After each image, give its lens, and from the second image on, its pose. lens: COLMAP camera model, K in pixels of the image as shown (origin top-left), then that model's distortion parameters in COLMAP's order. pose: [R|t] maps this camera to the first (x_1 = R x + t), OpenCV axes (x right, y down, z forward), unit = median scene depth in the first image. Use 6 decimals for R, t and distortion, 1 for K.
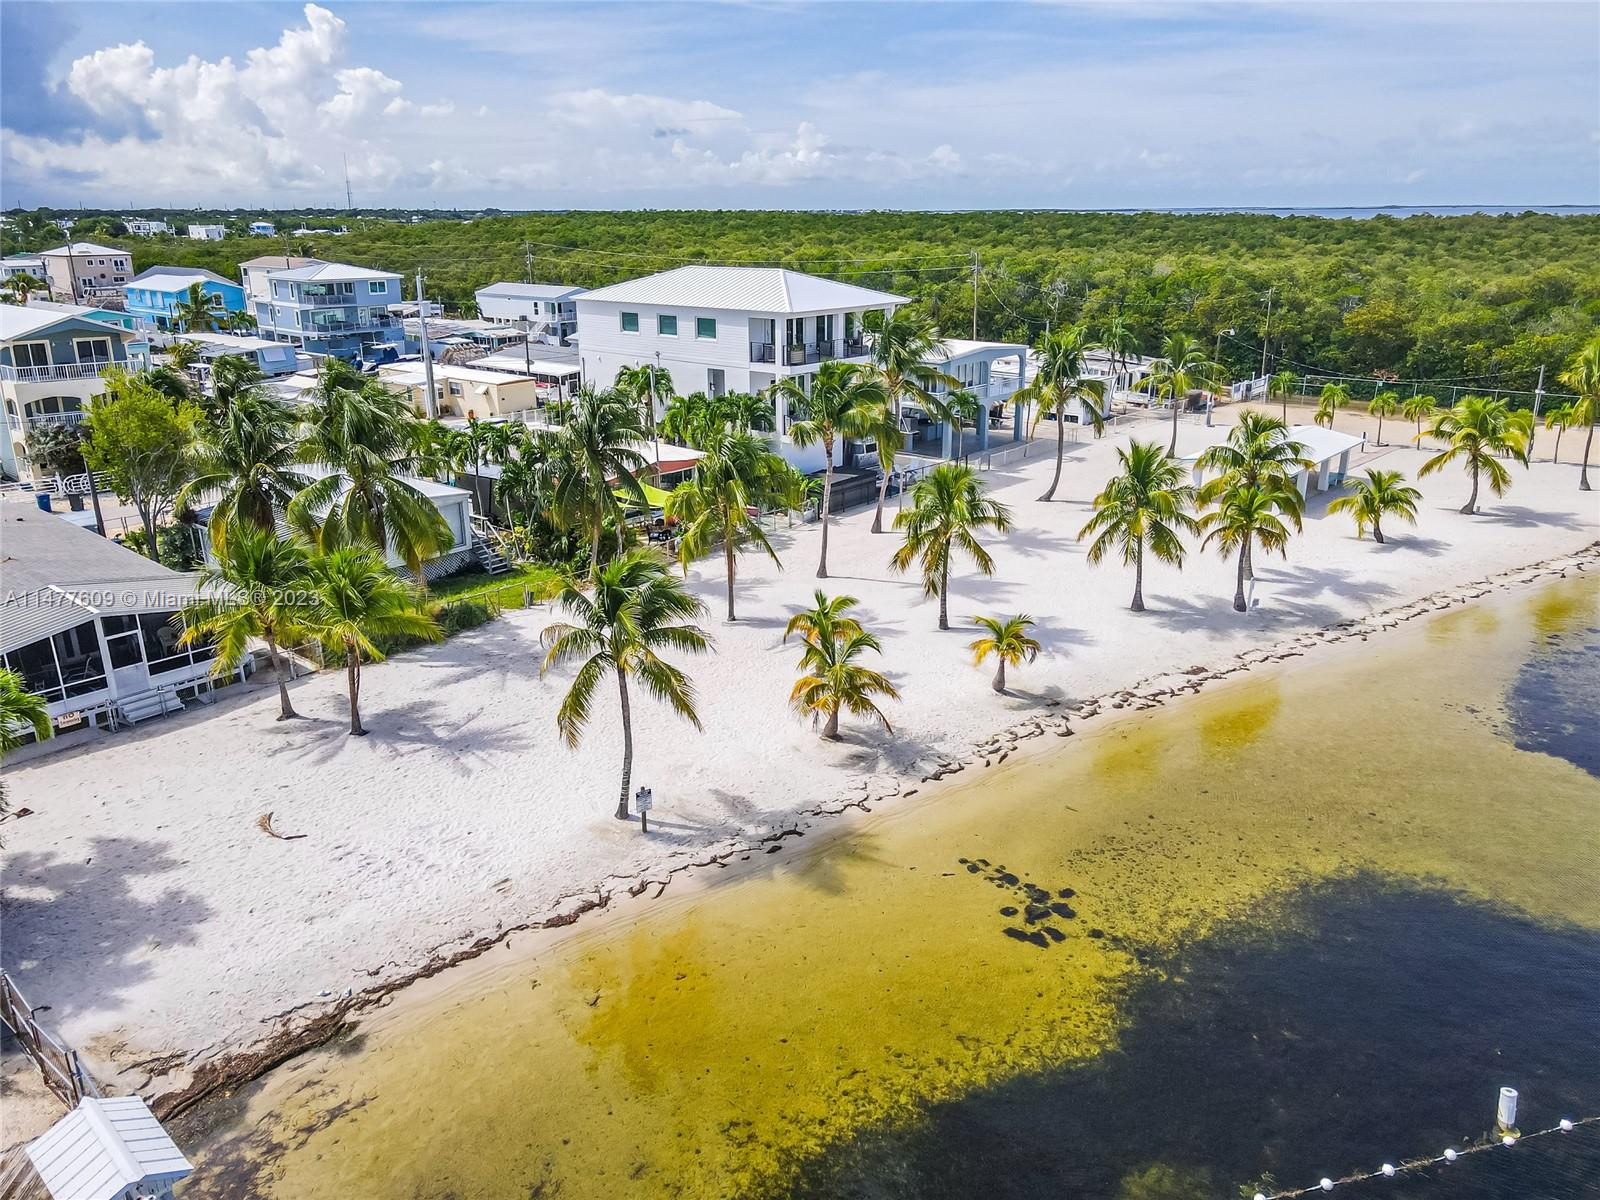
lens RADIAL K [[1173.9, 0, 800.0], [0, 1173.9, 600.0], [0, 0, 1]] dist [-0.010673, 0.029834]
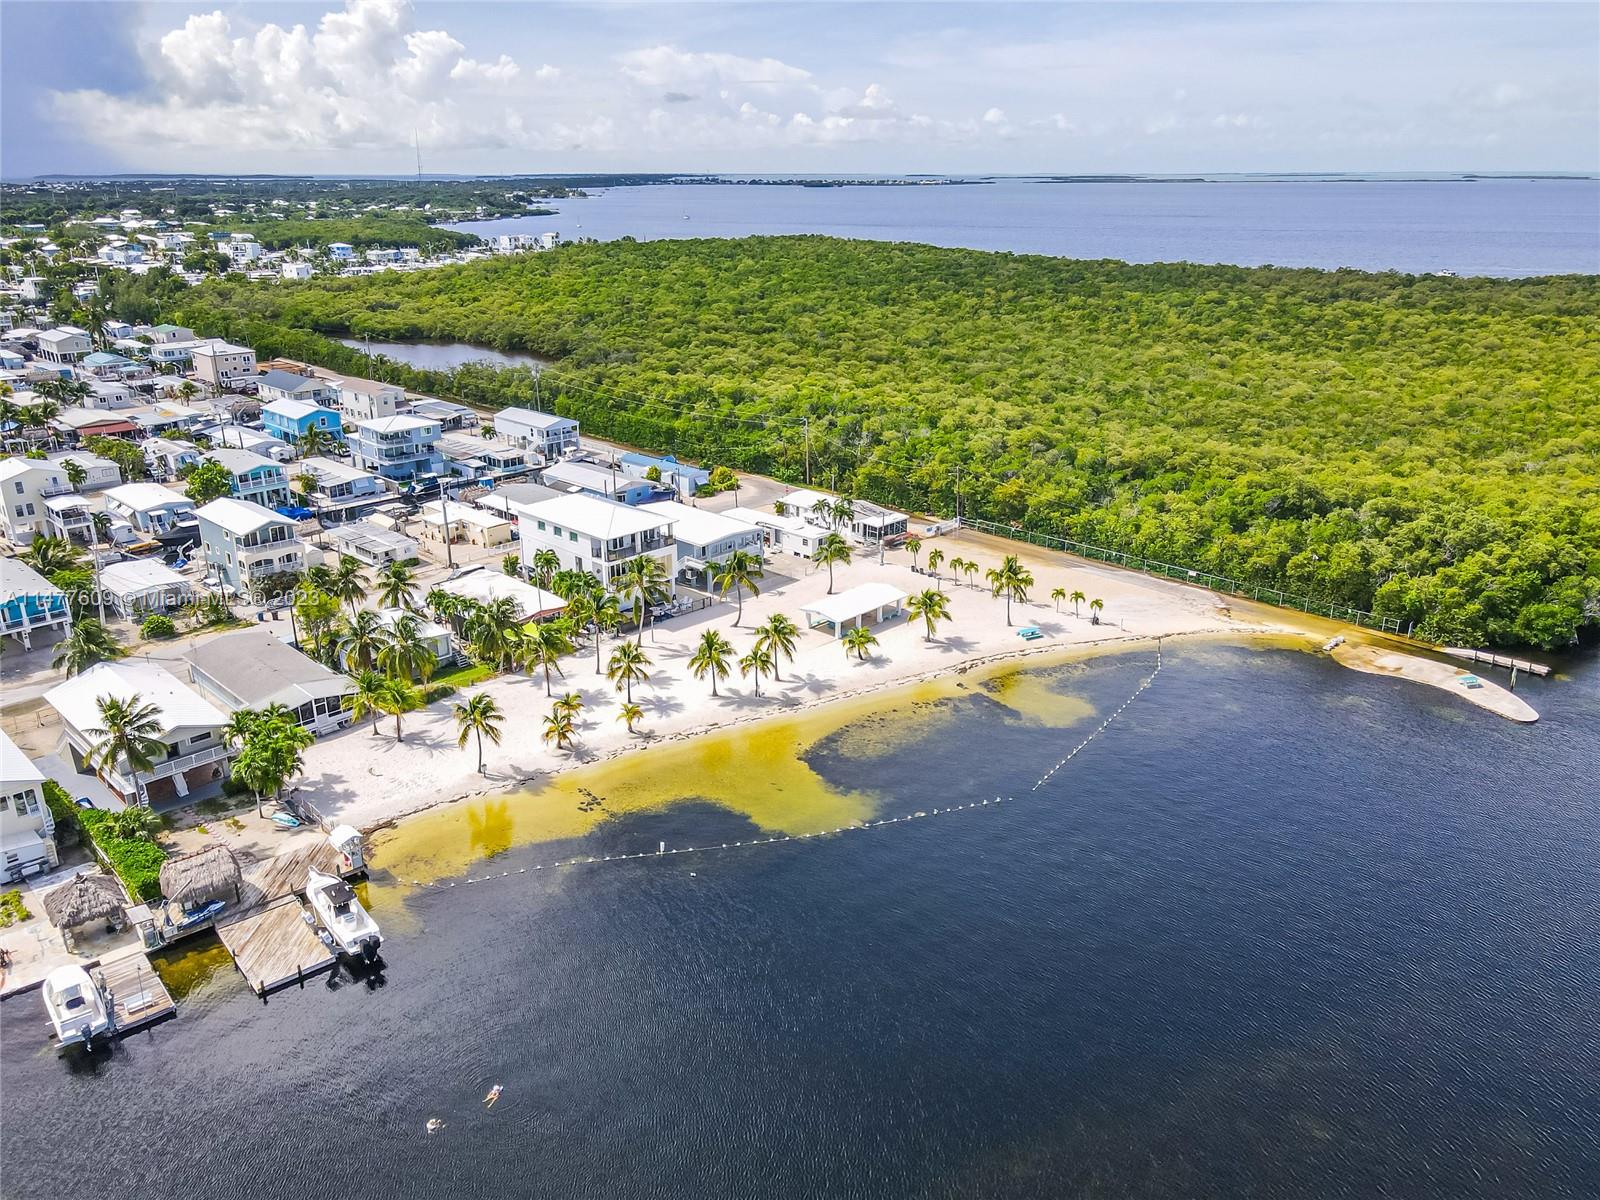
lens RADIAL K [[1173.9, 0, 800.0], [0, 1173.9, 600.0], [0, 0, 1]] dist [-0.010673, 0.029834]
pose [[0.998472, 0.024049, -0.049759, 0.663833], [-0.022490, 0.999245, 0.031670, -0.310064], [0.050483, -0.030502, 0.998259, -1.631686]]
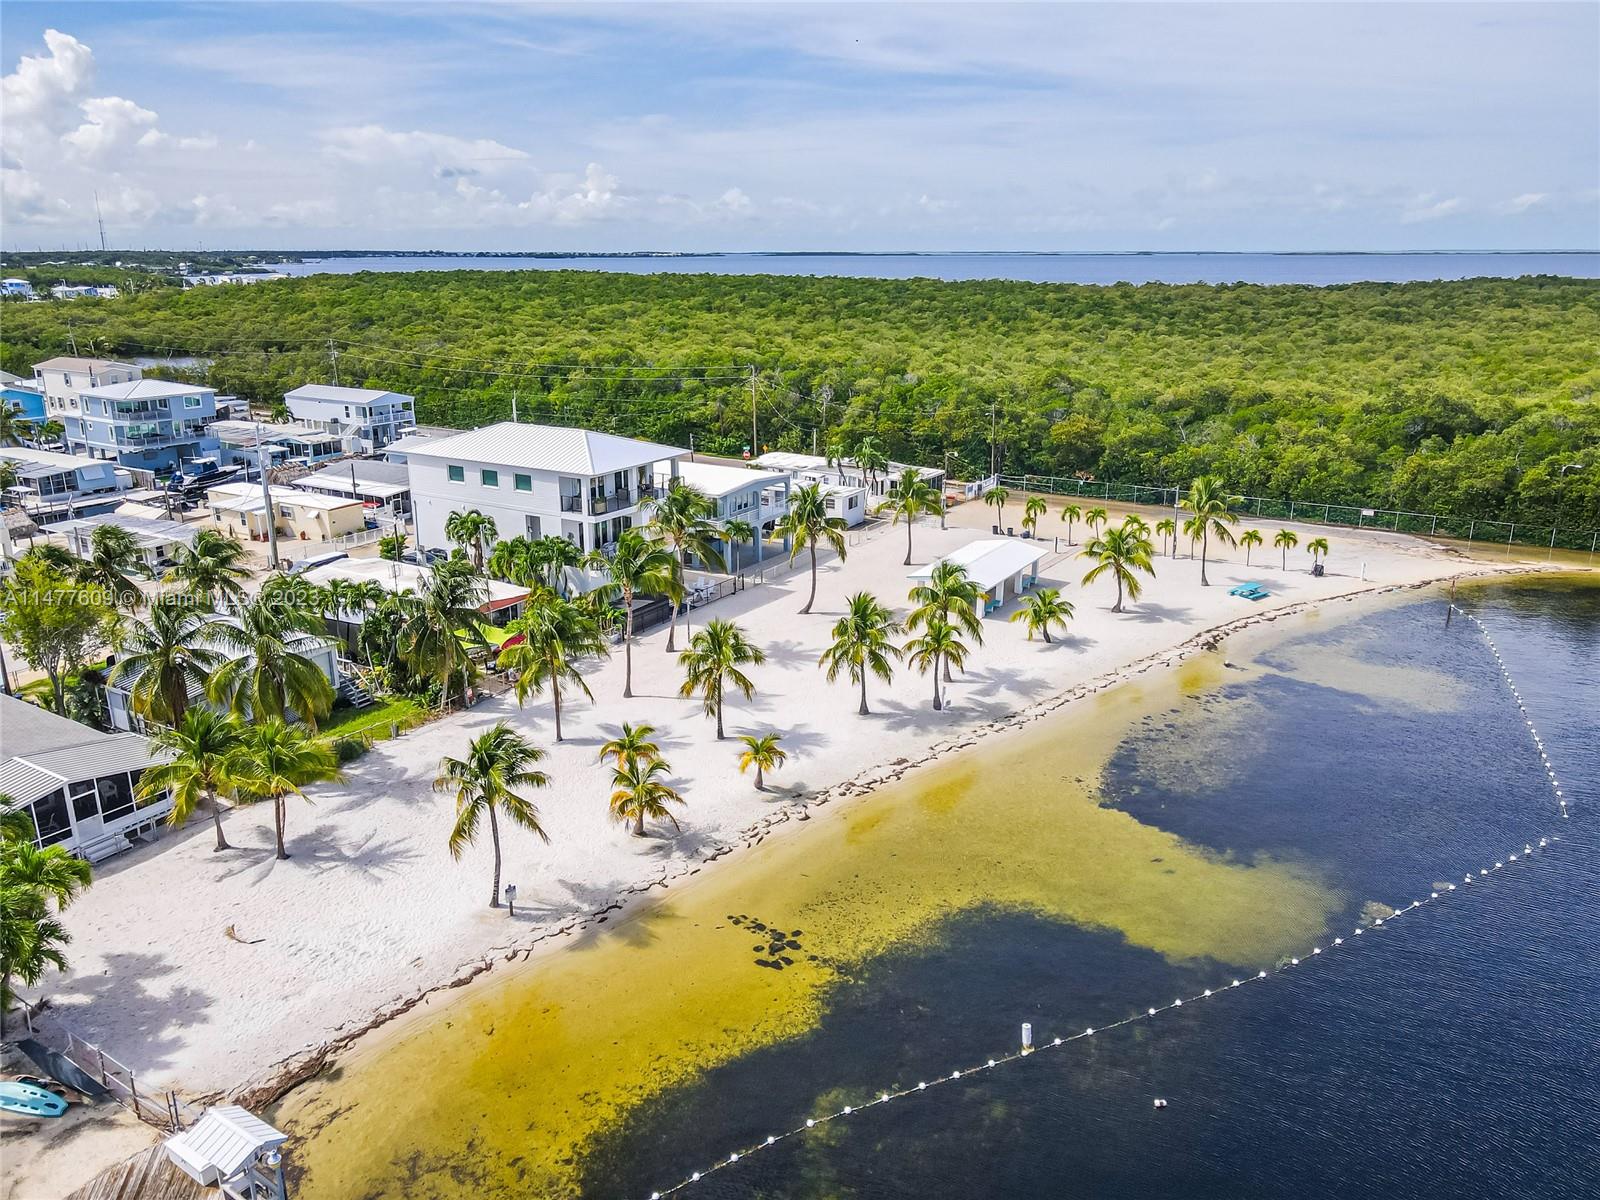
lens RADIAL K [[1173.9, 0, 800.0], [0, 1173.9, 600.0], [0, 0, 1]] dist [-0.010673, 0.029834]
pose [[0.985826, -0.042976, 0.162175, 0.000550], [0.047908, 0.998497, -0.026626, -0.102062], [-0.160787, 0.034018, 0.986403, -0.375039]]
